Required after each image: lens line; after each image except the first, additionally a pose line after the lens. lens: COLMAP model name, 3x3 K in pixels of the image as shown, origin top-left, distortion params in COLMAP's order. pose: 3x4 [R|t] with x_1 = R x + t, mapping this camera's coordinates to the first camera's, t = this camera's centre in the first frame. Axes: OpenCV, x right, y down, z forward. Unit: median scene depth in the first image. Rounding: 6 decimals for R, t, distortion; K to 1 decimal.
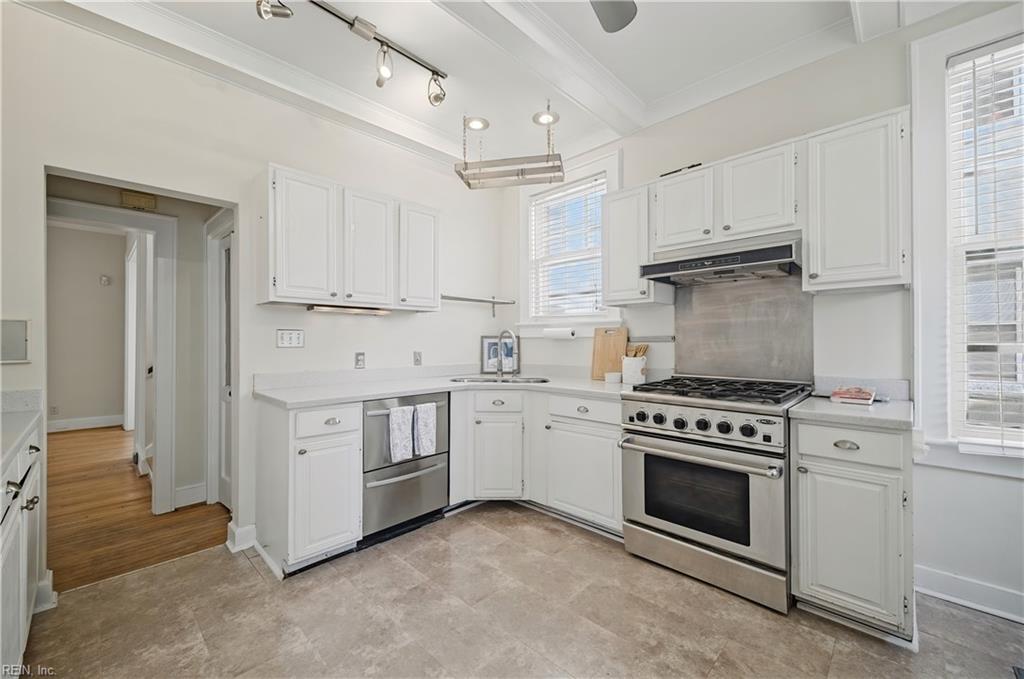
lens RADIAL K [[407.0, 0, 509.9], [0, 407.0, 338.2], [0, 0, 1]] dist [-0.007353, -0.000515]
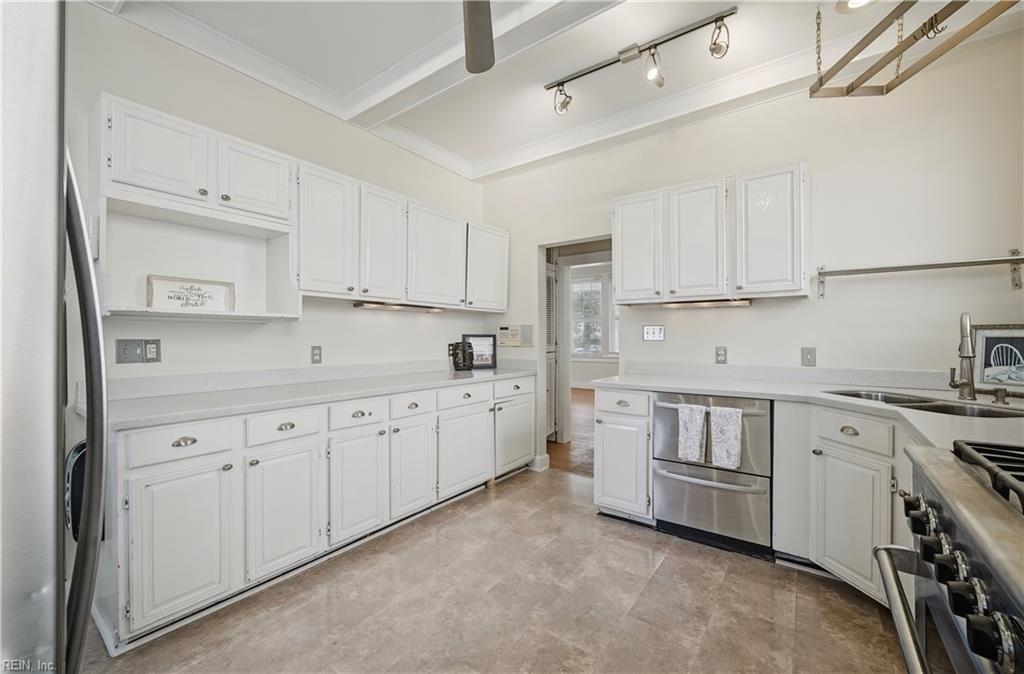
lens RADIAL K [[407.0, 0, 515.0], [0, 407.0, 335.4], [0, 0, 1]] dist [-0.007353, -0.000515]
pose [[0.136276, -0.003414, -0.990665, 0.593327], [0.005680, 0.999980, -0.002664, 0.009318], [0.990655, -0.005264, 0.136292, 0.453486]]
